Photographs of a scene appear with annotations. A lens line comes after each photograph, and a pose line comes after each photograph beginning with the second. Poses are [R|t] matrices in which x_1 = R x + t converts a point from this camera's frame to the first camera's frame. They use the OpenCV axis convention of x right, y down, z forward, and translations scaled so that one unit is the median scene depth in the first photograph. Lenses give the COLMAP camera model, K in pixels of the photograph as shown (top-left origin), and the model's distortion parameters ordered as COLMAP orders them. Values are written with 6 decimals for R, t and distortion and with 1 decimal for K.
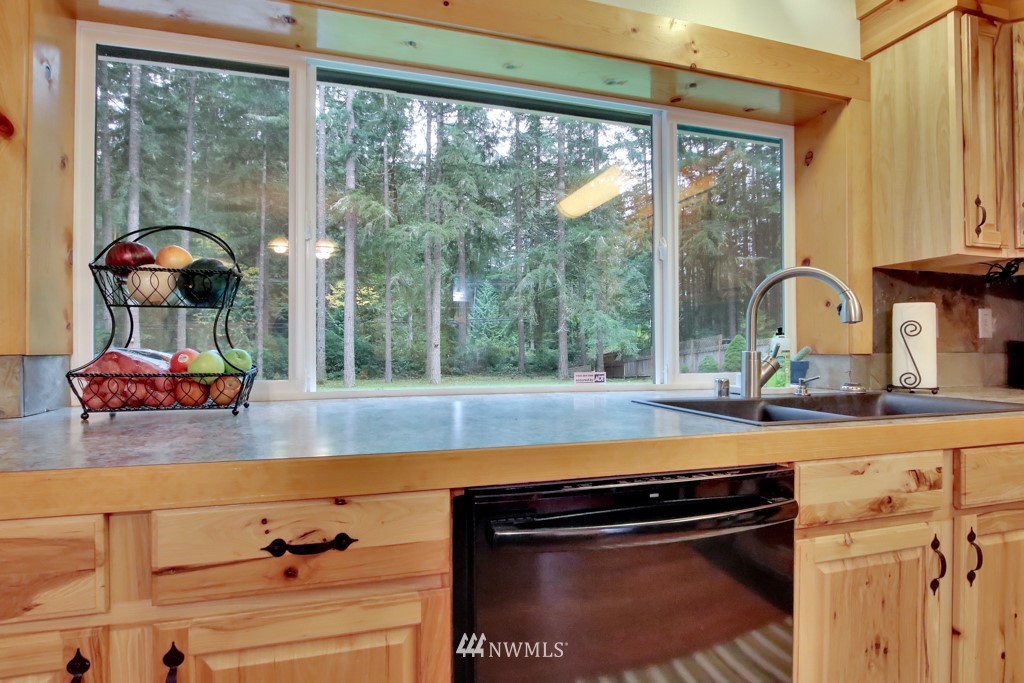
lens RADIAL K [[547.7, 0, 507.5], [0, 547.7, 346.4], [0, 0, 1]] dist [-0.026459, 0.002271]
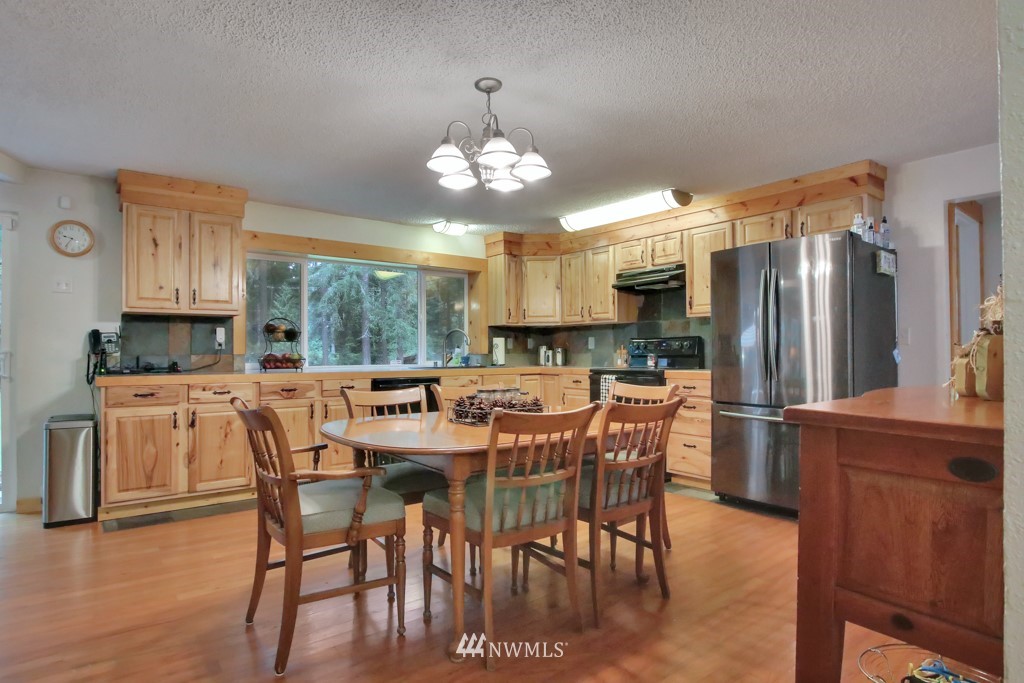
lens RADIAL K [[547.7, 0, 507.5], [0, 547.7, 346.4], [0, 0, 1]] dist [-0.026459, 0.002271]
pose [[0.935647, 0.000928, 0.352936, -0.335754], [0.001501, 0.999977, -0.006608, -0.008589], [-0.352934, 0.006713, 0.935624, -2.030842]]
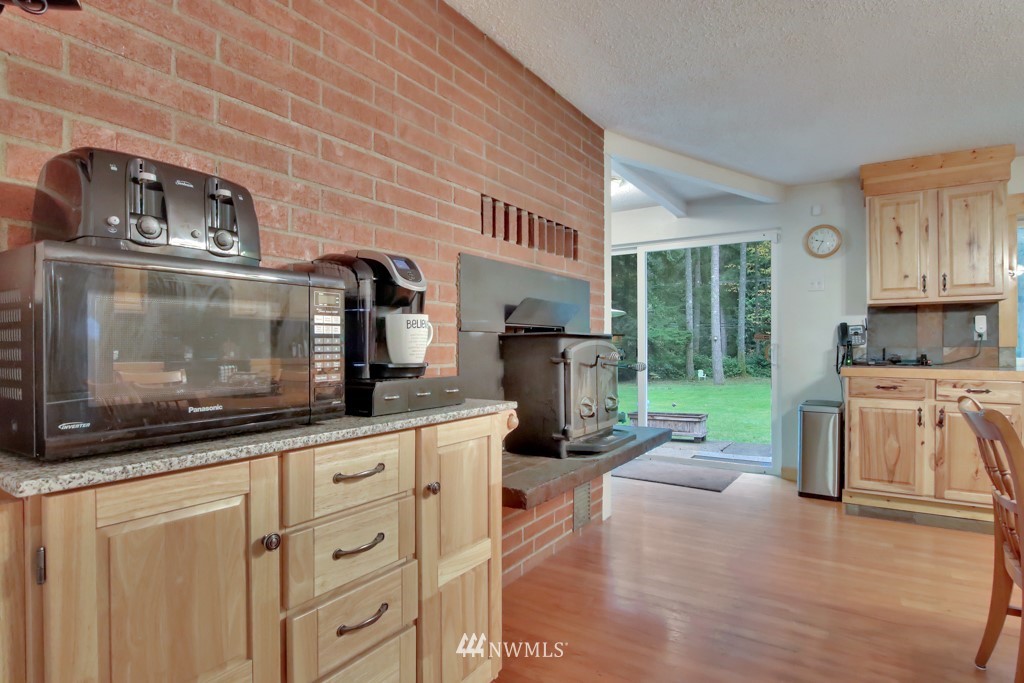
lens RADIAL K [[547.7, 0, 507.5], [0, 547.7, 346.4], [0, 0, 1]] dist [-0.026459, 0.002271]
pose [[0.633641, 0.001573, -0.773626, -0.239553], [0.003565, 0.999981, 0.004954, -0.008601], [0.773619, -0.005897, 0.633623, -2.006953]]
